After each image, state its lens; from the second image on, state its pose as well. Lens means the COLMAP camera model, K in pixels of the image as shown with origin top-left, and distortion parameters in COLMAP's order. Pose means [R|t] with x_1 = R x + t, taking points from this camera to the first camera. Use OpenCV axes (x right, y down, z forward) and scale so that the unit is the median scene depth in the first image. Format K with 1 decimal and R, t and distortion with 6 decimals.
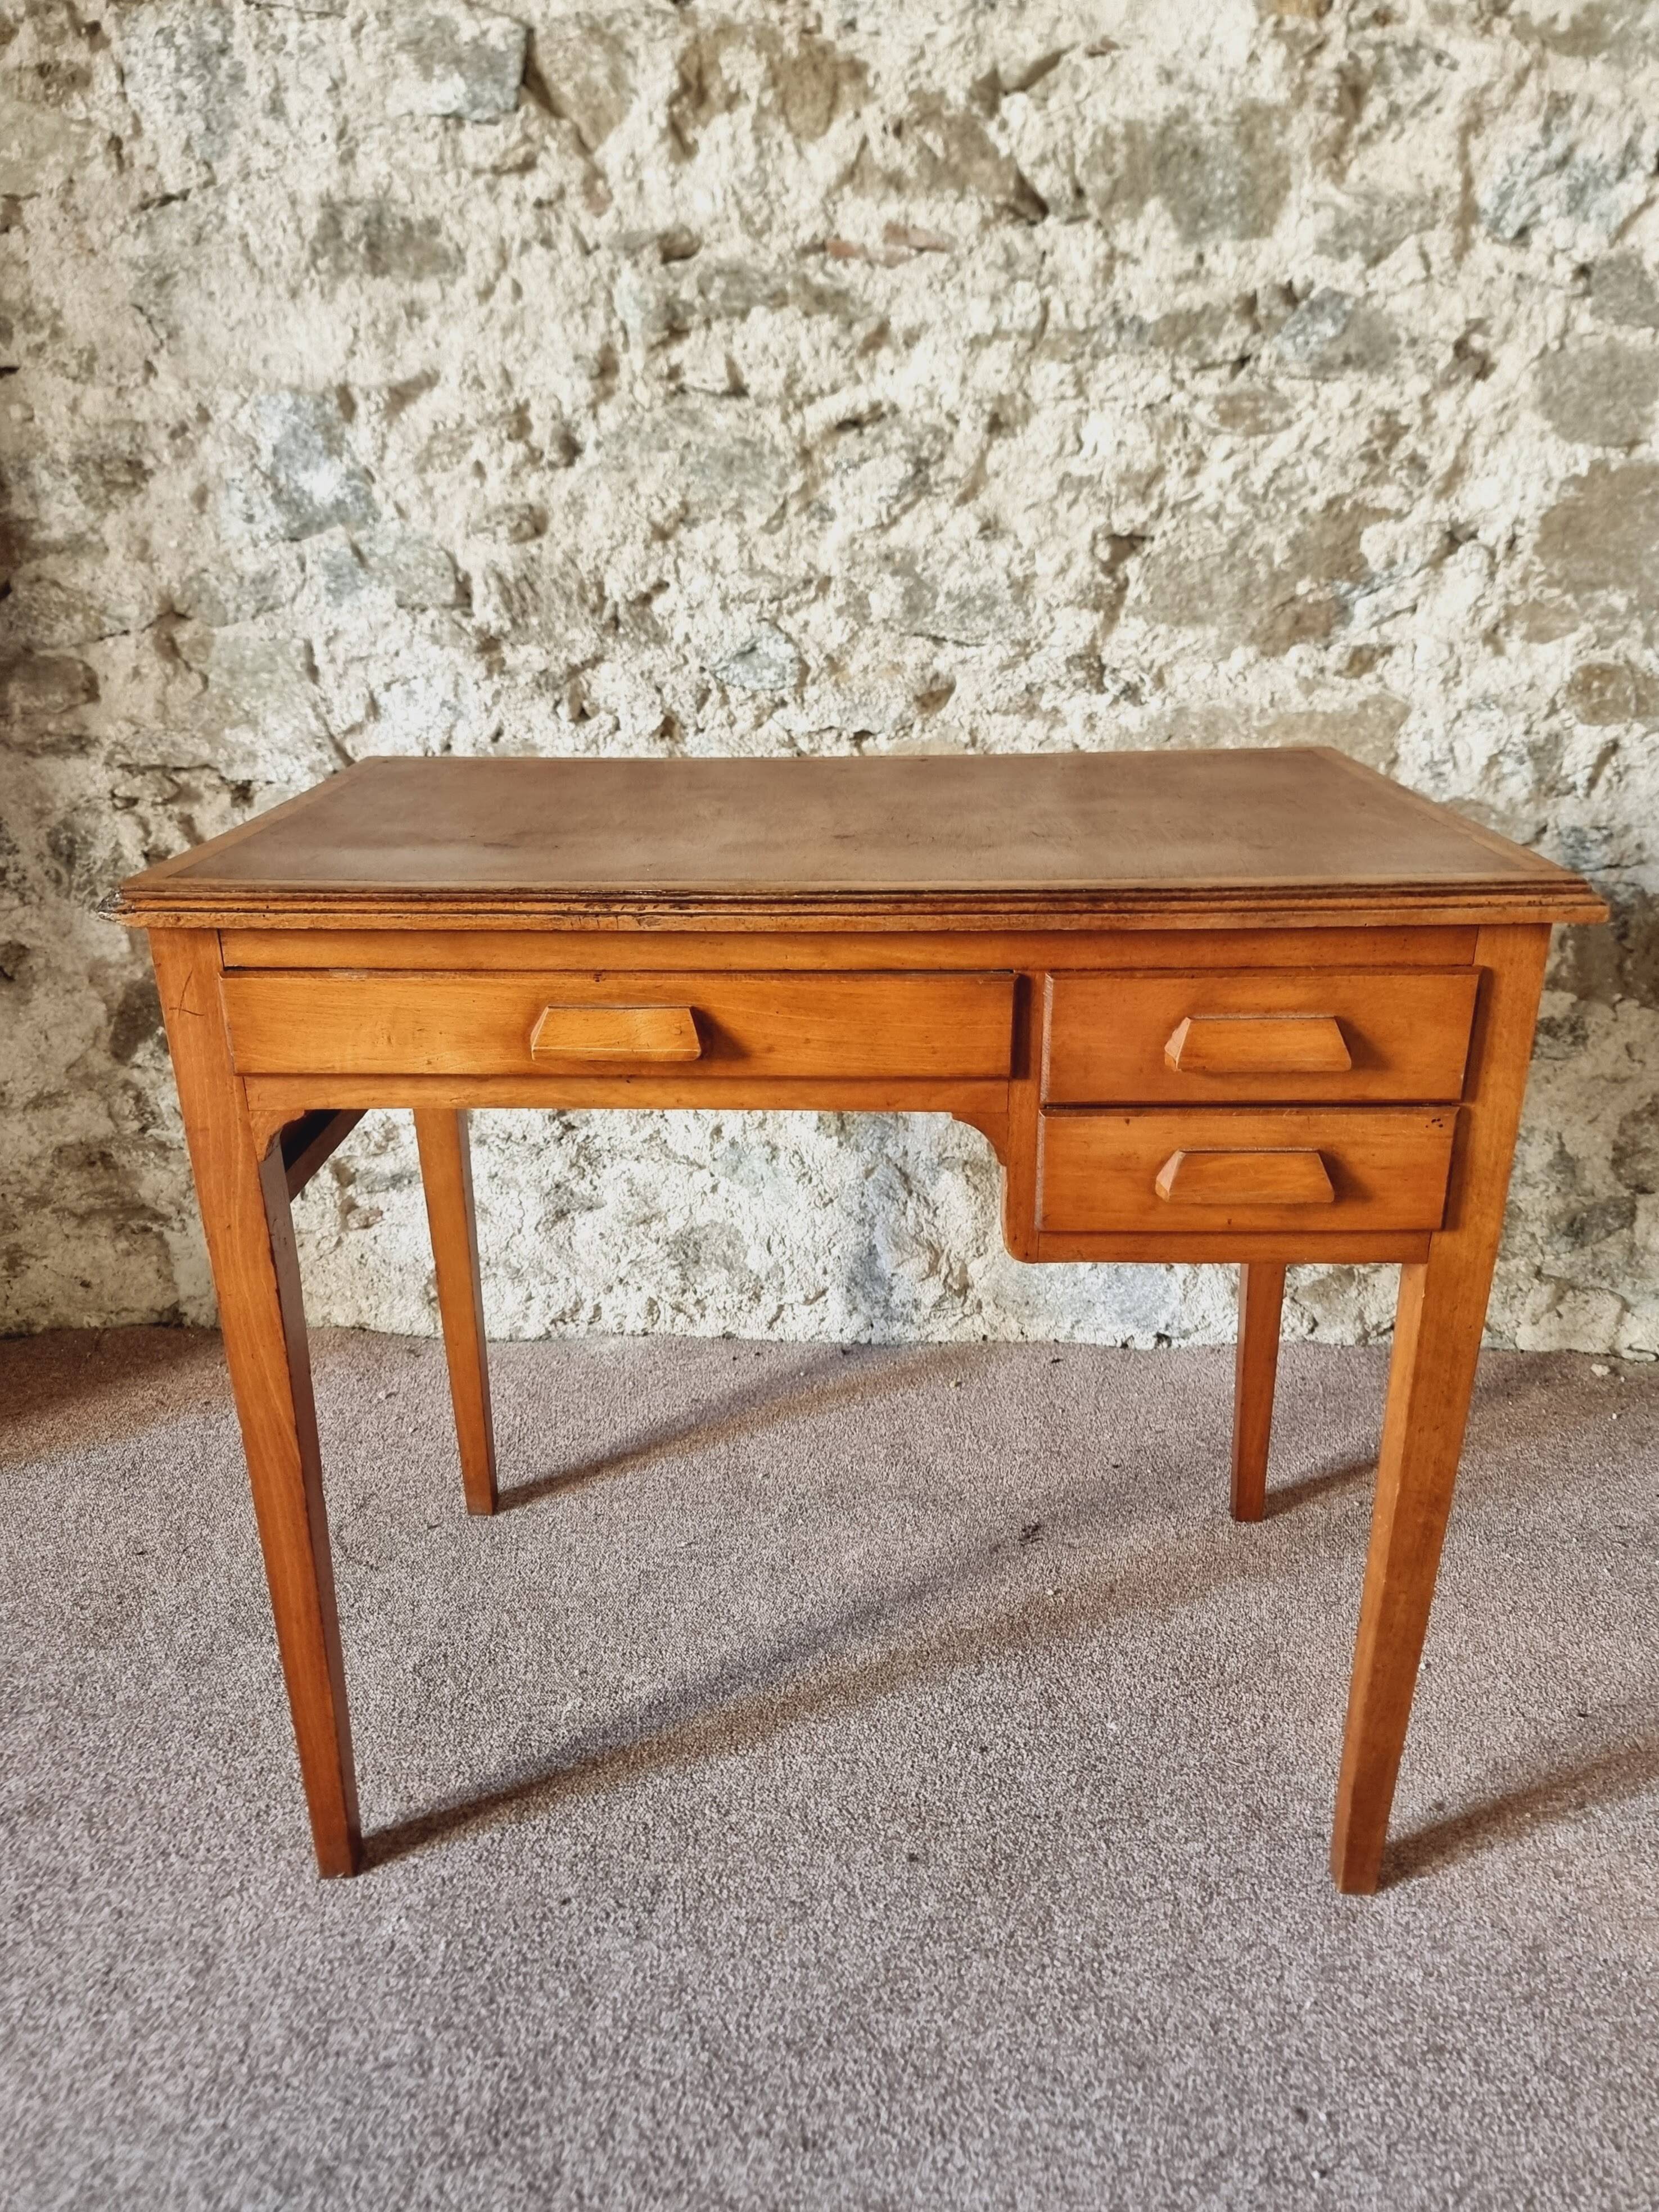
lens RADIAL K [[1560.3, 0, 819.3], [0, 1560.3, 1123.4], [0, 0, 1]] dist [0.055244, -0.050095]
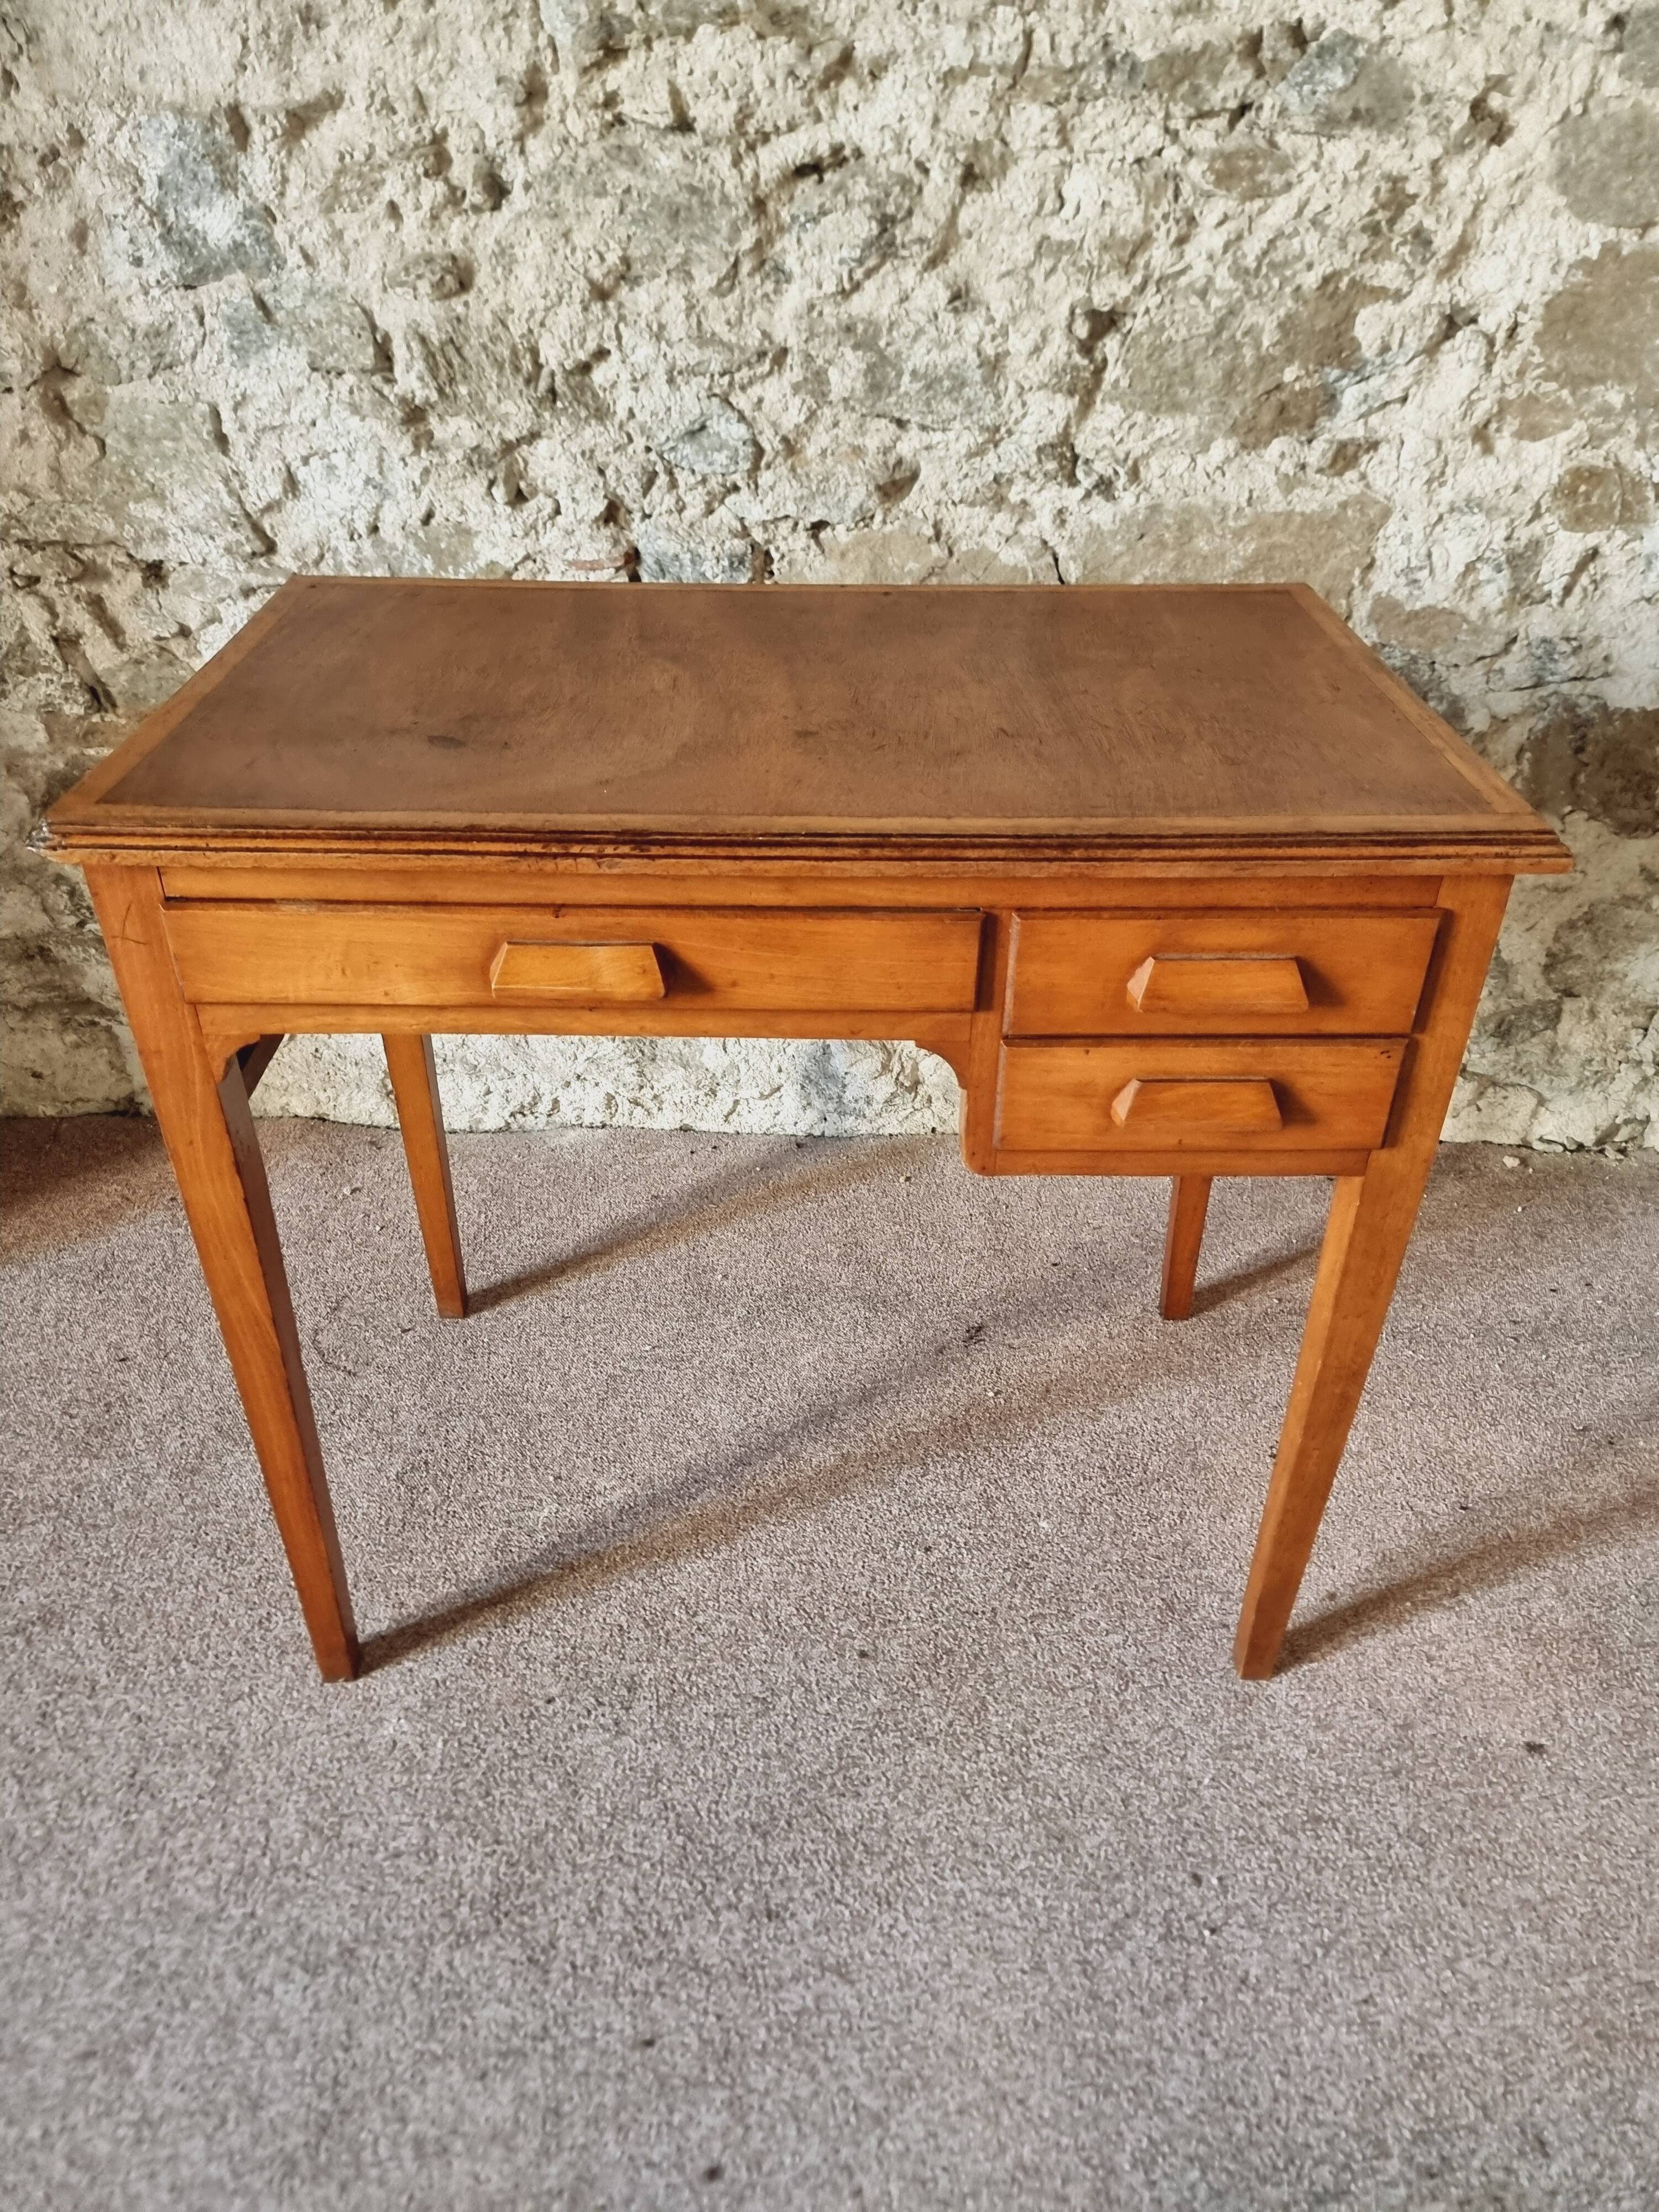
lens RADIAL K [[1534.3, 0, 838.4], [0, 1534.3, 1131.9], [0, 0, 1]] dist [0.058386, -0.050882]
pose [[0.998858, -0.002198, 0.047721, -0.007263], [-0.008150, 0.976456, 0.215563, -0.099372], [-0.047071, -0.215706, 0.975323, 0.012452]]
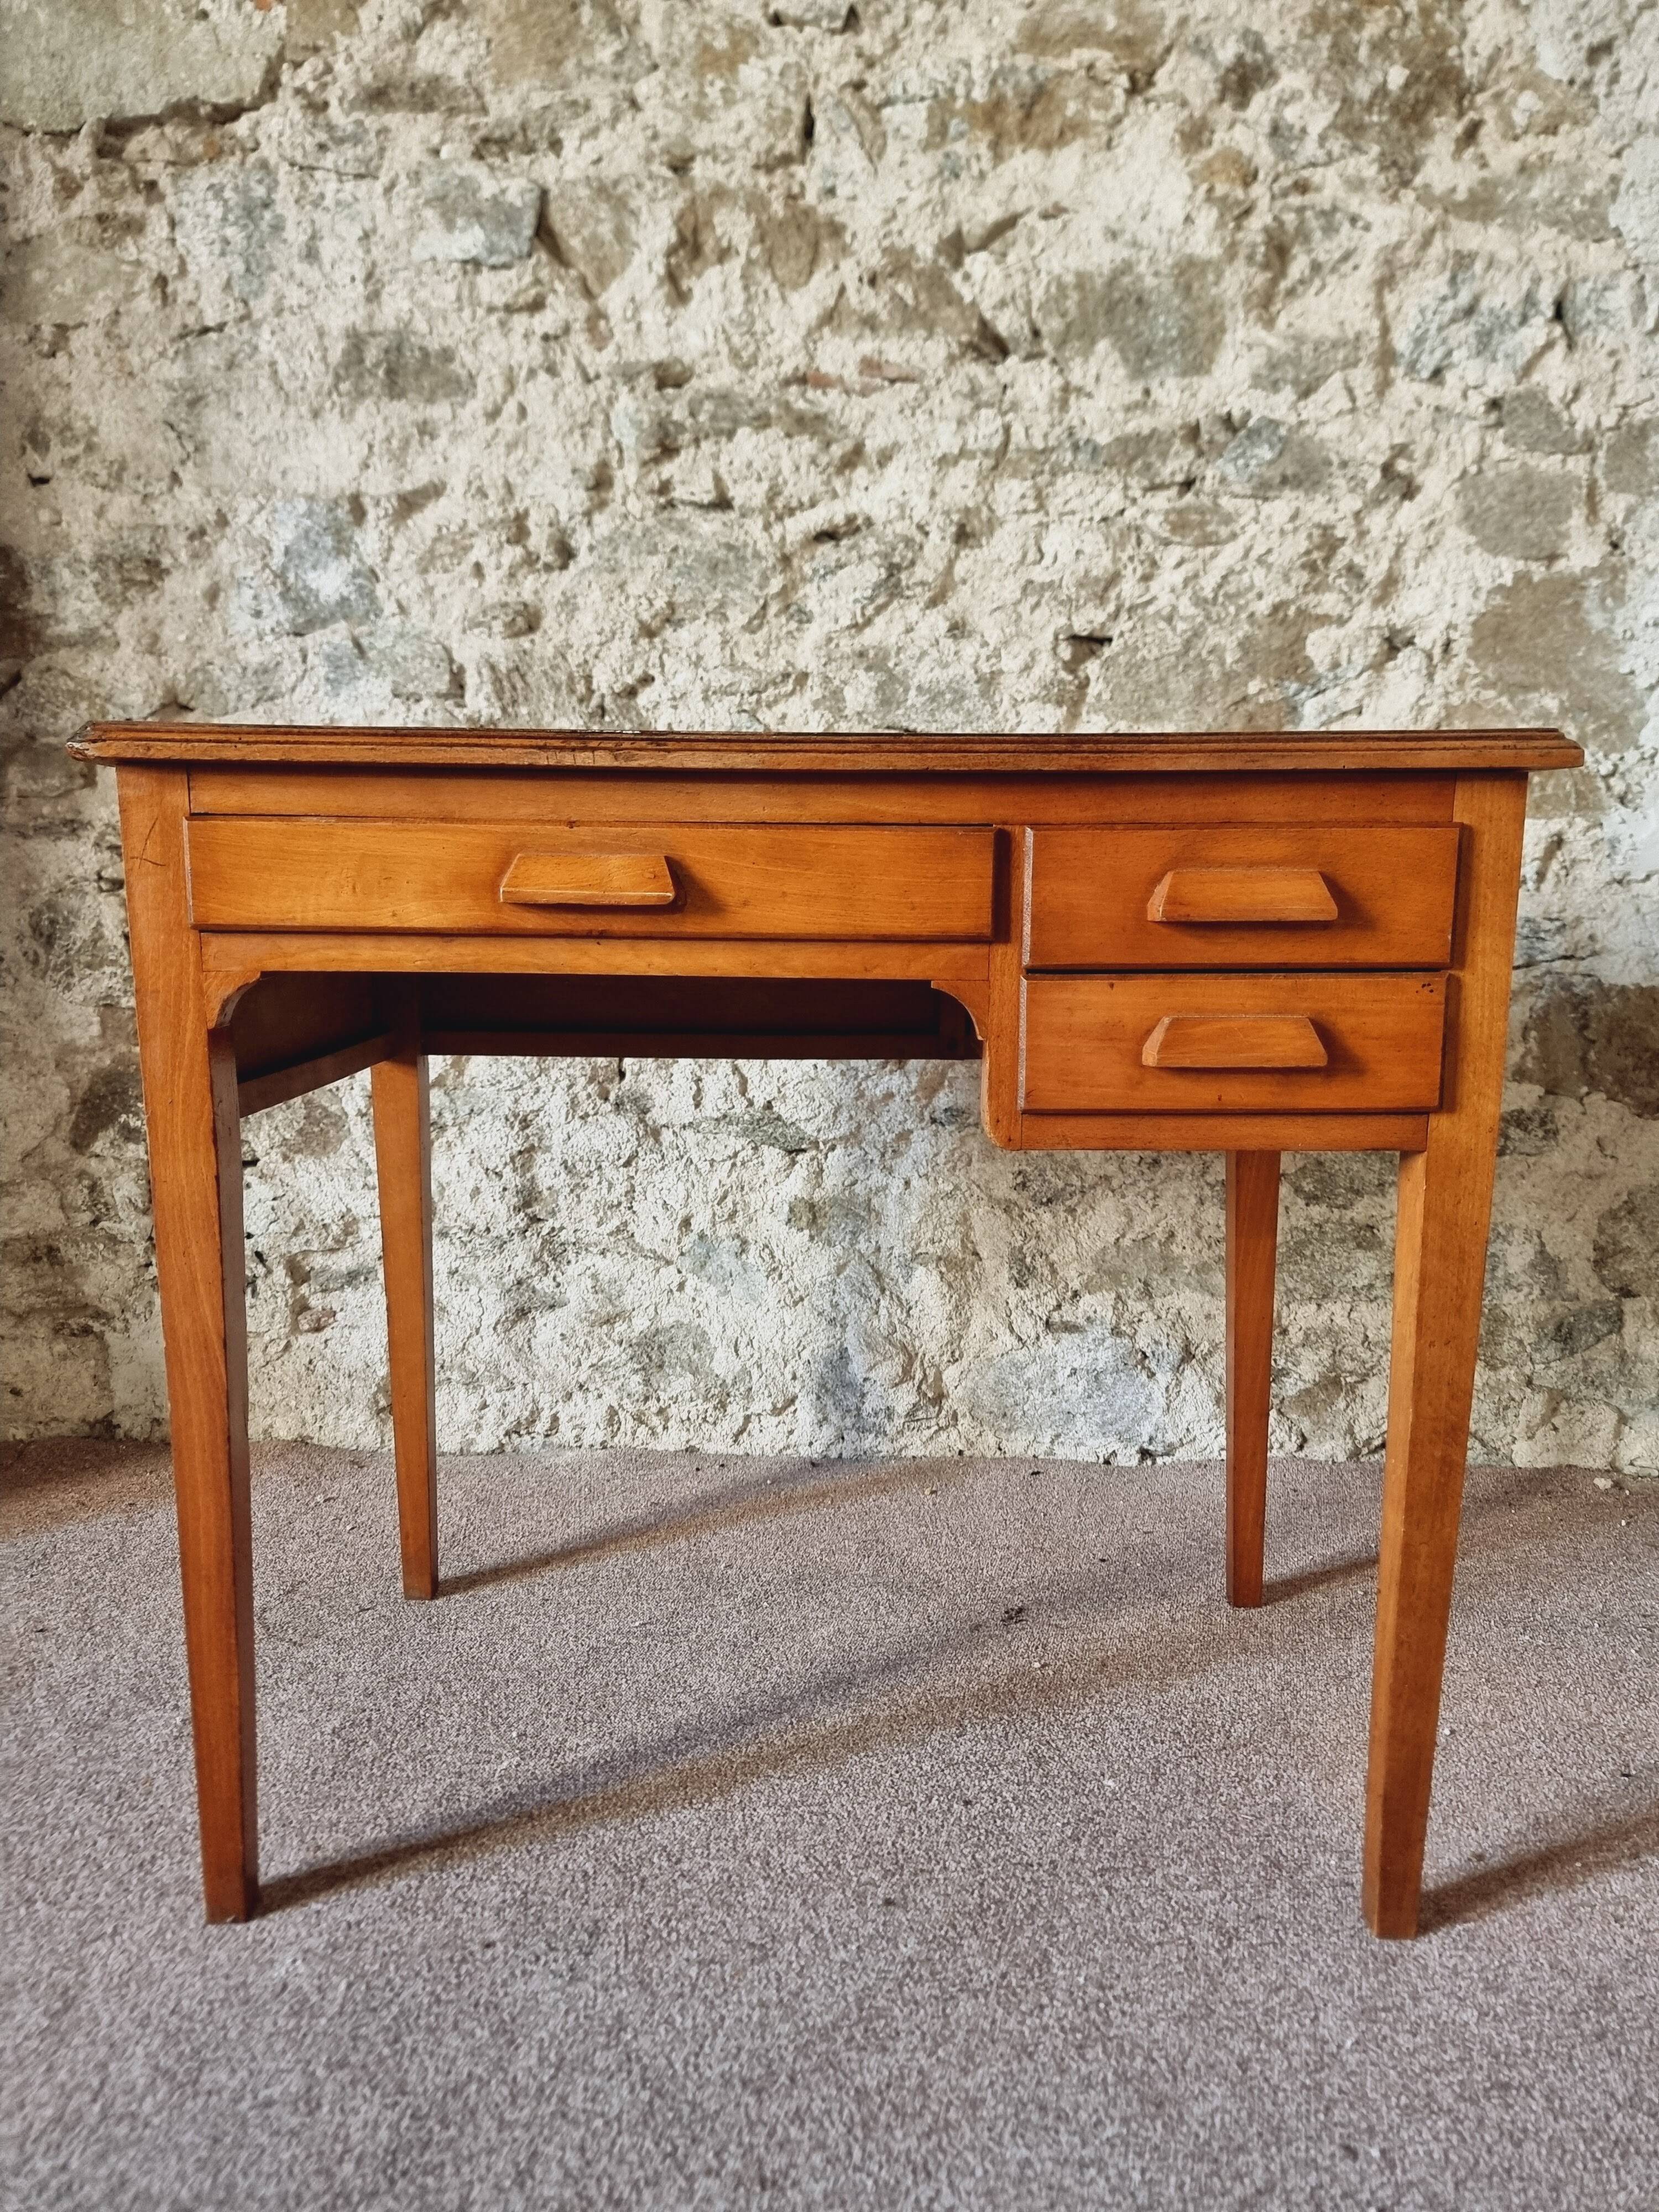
lens RADIAL K [[1534.6, 0, 817.2], [0, 1534.6, 1133.2], [0, 0, 1]] dist [0.053668, -0.048267]
pose [[0.999764, 0.012394, 0.017815, -0.001125], [-0.008471, 0.978631, -0.205448, 0.173274], [-0.019981, 0.205249, 0.978506, 0.052120]]
